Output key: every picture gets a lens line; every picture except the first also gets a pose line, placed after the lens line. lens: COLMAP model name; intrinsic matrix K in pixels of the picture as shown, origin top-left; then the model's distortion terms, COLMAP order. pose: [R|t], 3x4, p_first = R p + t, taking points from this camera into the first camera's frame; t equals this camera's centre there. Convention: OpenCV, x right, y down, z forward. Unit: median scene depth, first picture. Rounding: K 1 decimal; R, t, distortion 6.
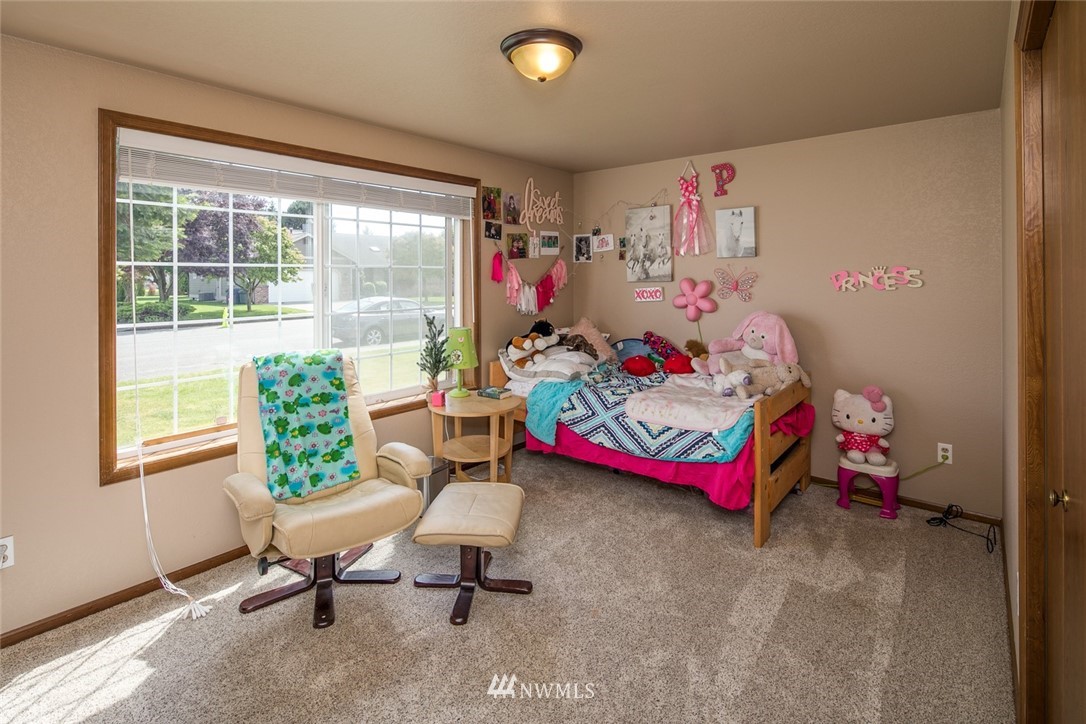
lens RADIAL K [[523.9, 0, 541.0], [0, 523.9, 274.4], [0, 0, 1]] dist [0.002732, -0.004575]
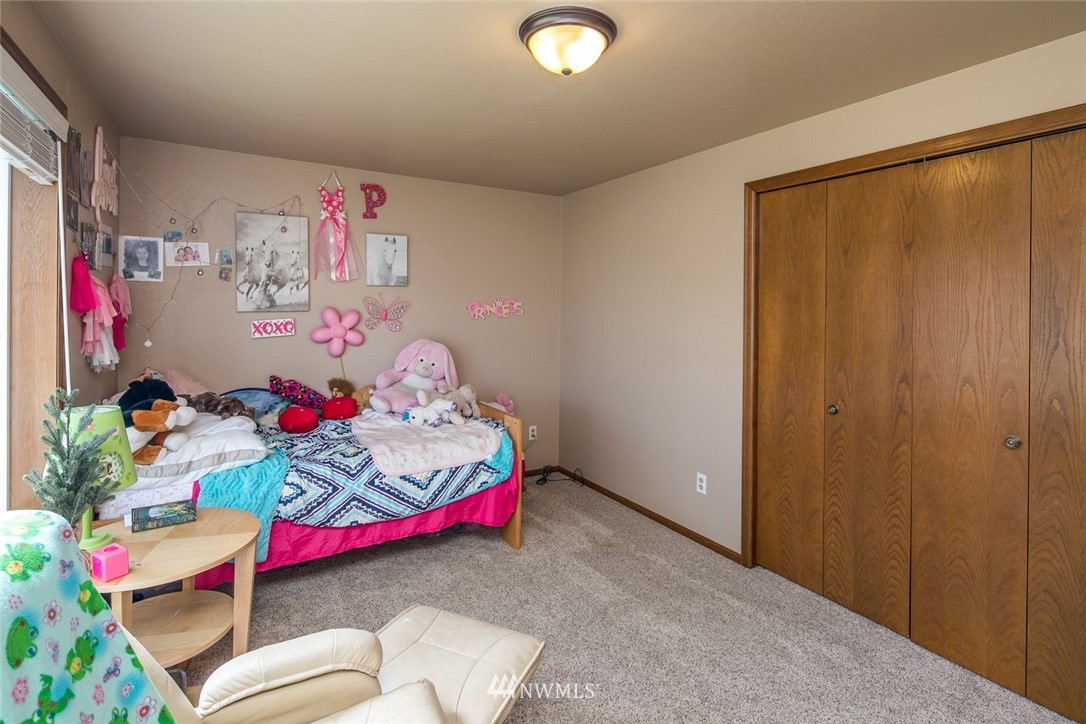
lens RADIAL K [[526.0, 0, 540.8], [0, 526.0, 307.6], [0, 0, 1]] dist [-0.000430, -0.001077]
pose [[0.327919, 0.002777, 0.944702, -0.440802], [-0.011852, 0.999929, 0.001175, 0.002931], [-0.944631, -0.011582, 0.327929, 0.414221]]
